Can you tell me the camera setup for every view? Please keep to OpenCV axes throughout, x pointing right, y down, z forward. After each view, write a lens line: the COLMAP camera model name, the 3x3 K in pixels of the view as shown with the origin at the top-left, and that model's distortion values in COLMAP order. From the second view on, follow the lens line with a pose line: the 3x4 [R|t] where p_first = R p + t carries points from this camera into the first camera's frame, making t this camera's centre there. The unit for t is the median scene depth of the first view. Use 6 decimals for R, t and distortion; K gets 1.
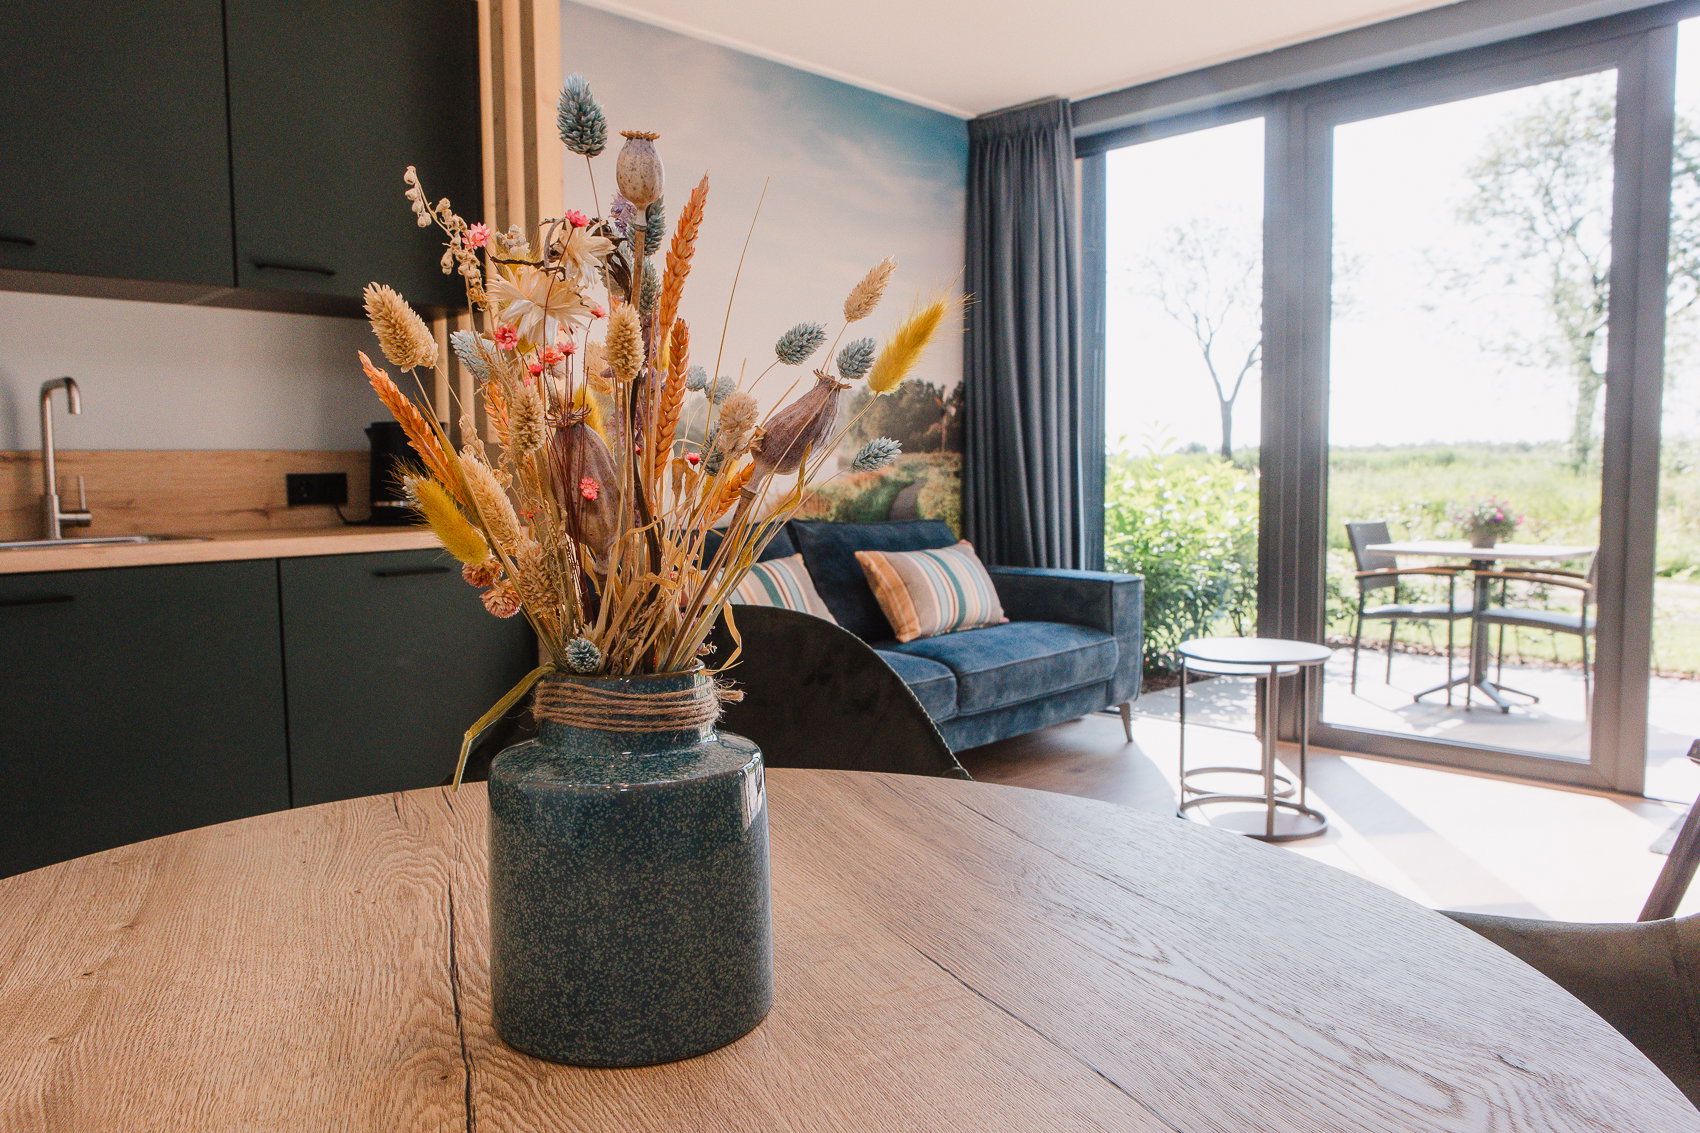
lens RADIAL K [[1212.7, 0, 850.0], [0, 1212.7, 566.5], [0, 0, 1]] dist [-0.002854, -0.000850]
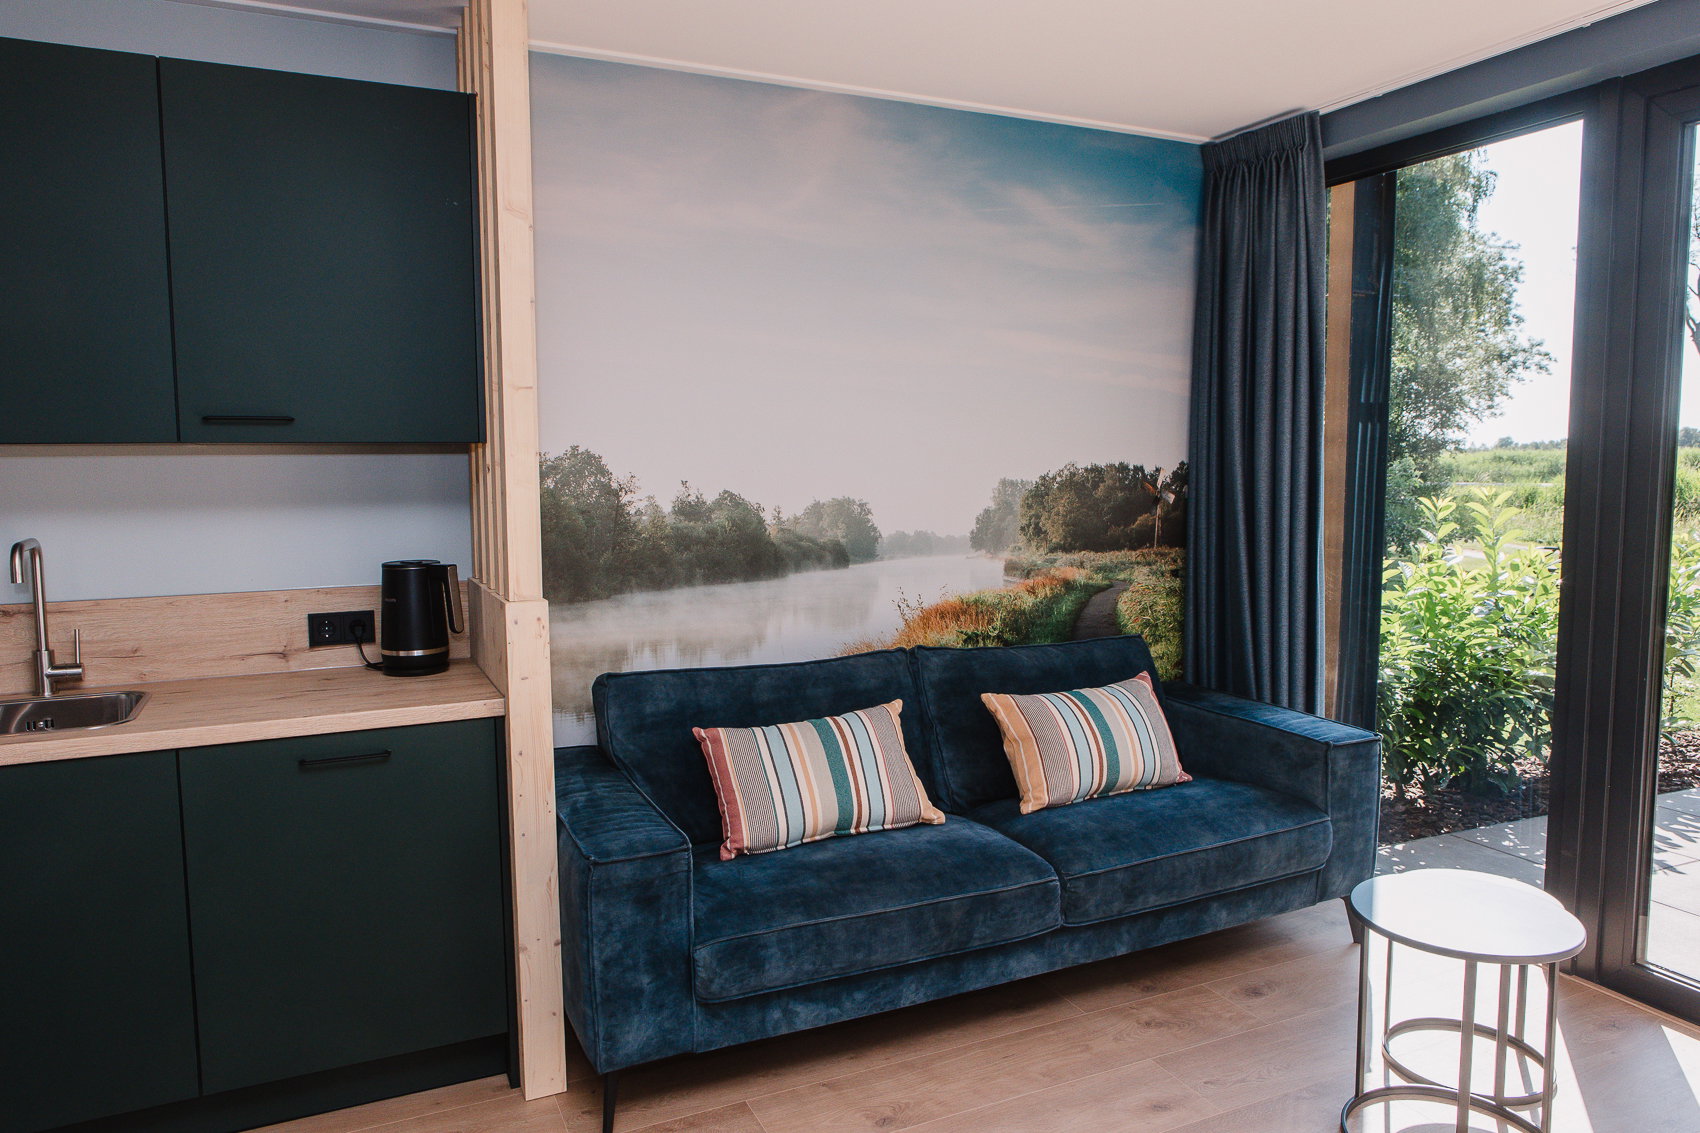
lens RADIAL K [[1167.5, 0, 876.4], [0, 1167.5, 565.4], [0, 0, 1]] dist [-0.004136, -0.000860]
pose [[0.943437, 0.038816, -0.329271, 0.180033], [-0.032913, 0.999182, 0.023485, -0.106340], [0.329914, -0.011319, 0.943943, 0.201248]]
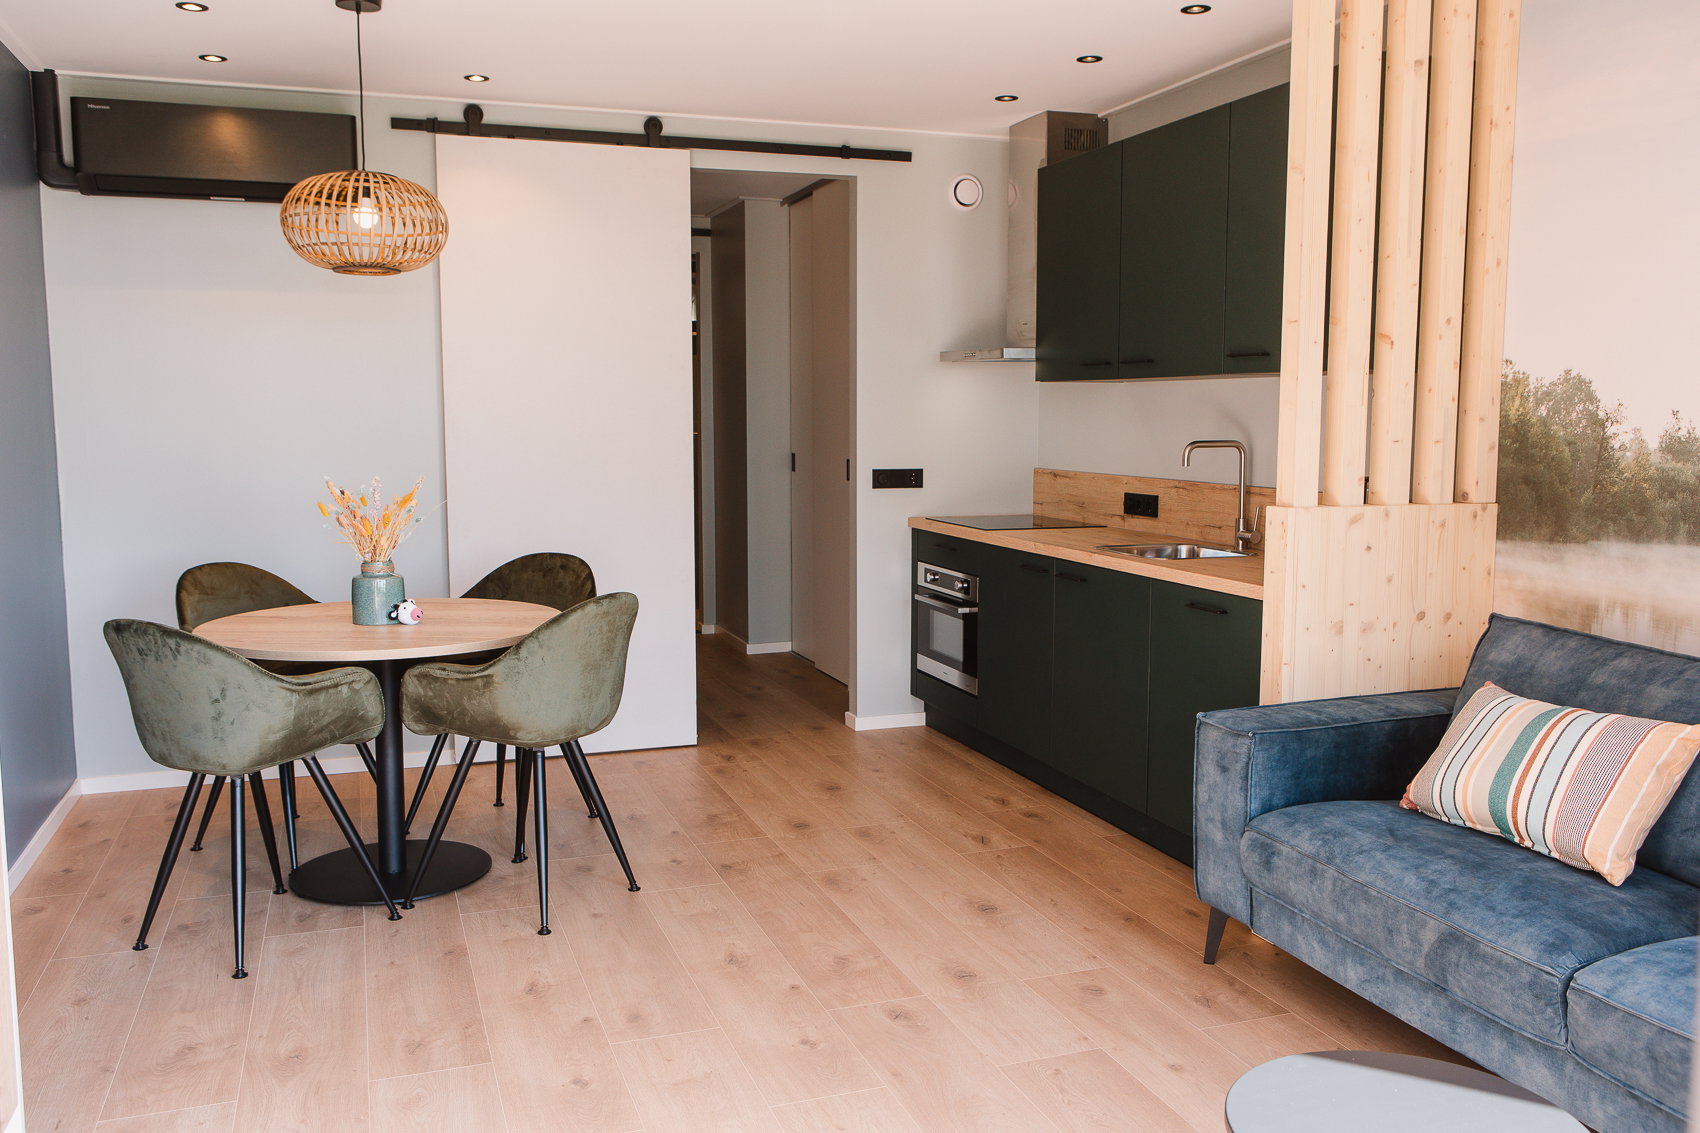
lens RADIAL K [[1431.1, 0, 850.0], [0, 1431.1, 566.5], [0, 0, 1]] dist [-0.000145, -0.000047]
pose [[-0.428242, 0.109598, -0.896993, 0.658644], [-0.071218, 0.985438, 0.154405, -0.142865], [0.900853, 0.130005, -0.414201, 0.794014]]
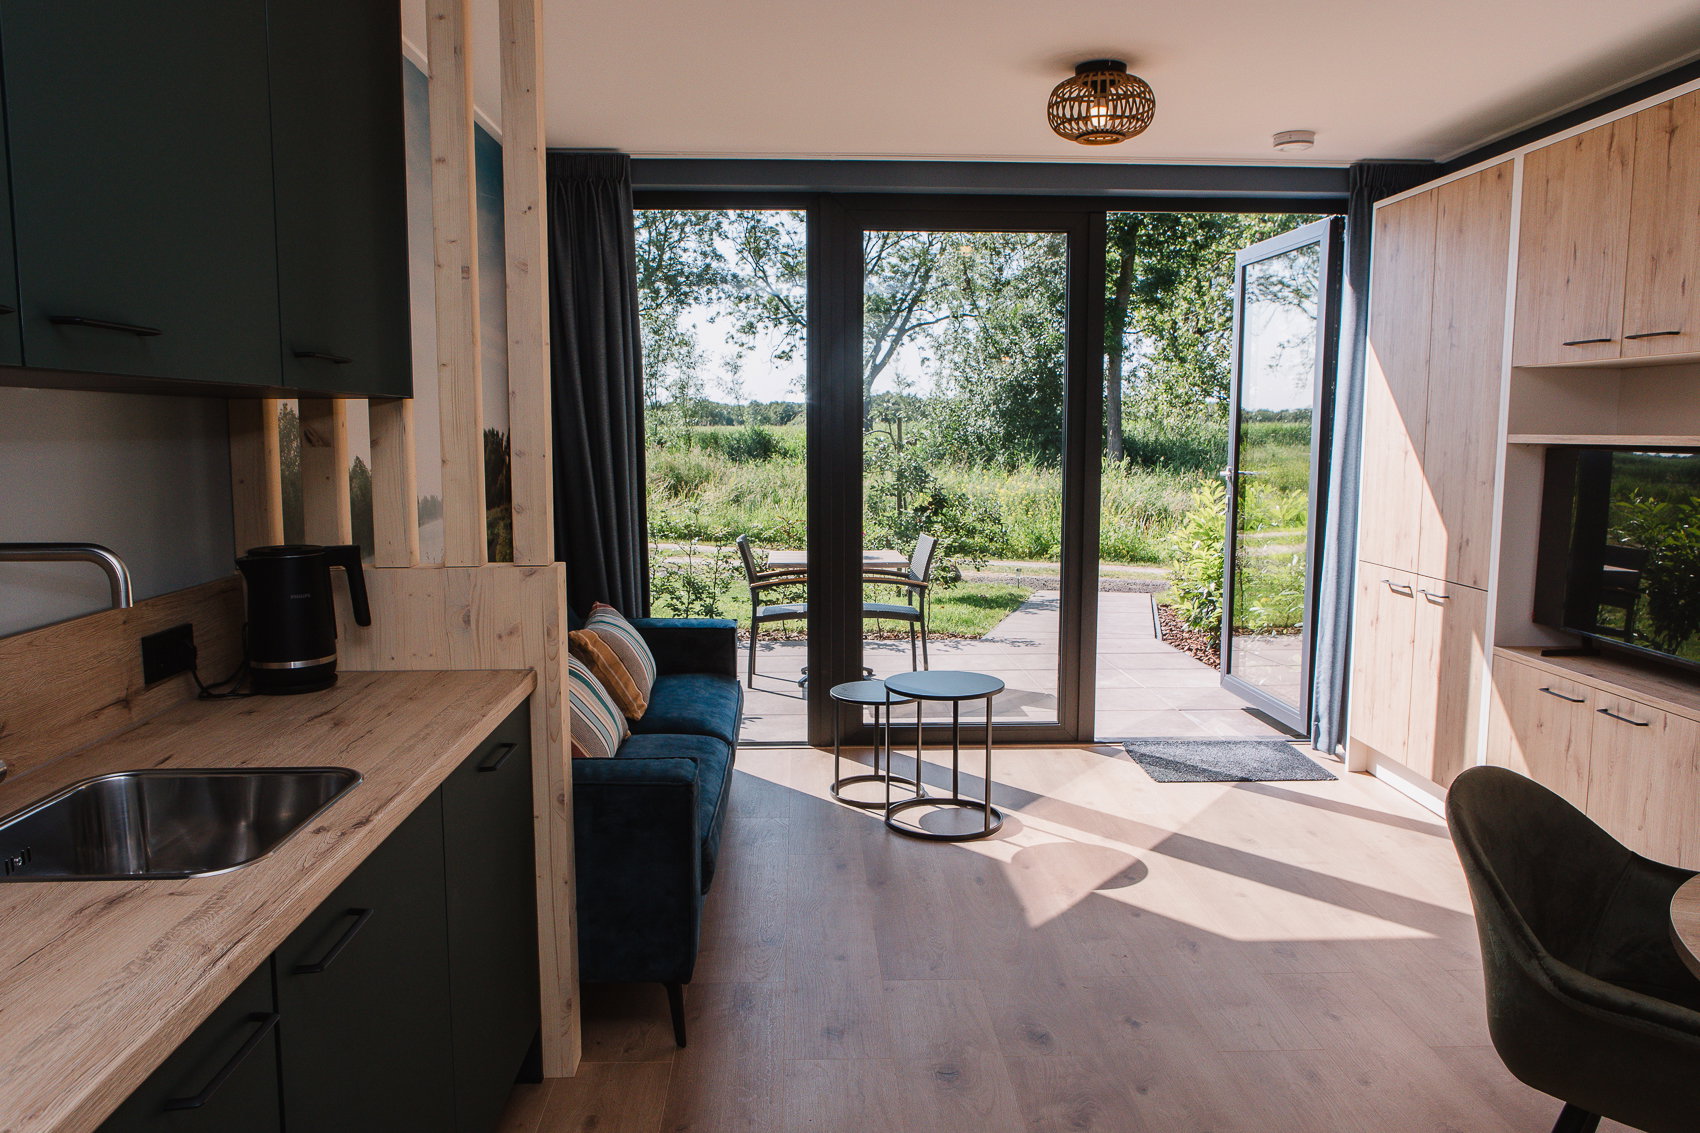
lens RADIAL K [[1212.7, 0, 850.0], [0, 1212.7, 566.5], [0, 0, 1]] dist [-0.002854, -0.000850]
pose [[0.673900, -0.074316, 0.735075, -0.488907], [0.052019, 0.997232, 0.053130, -0.092432], [-0.736989, 0.002434, 0.675900, 0.191359]]
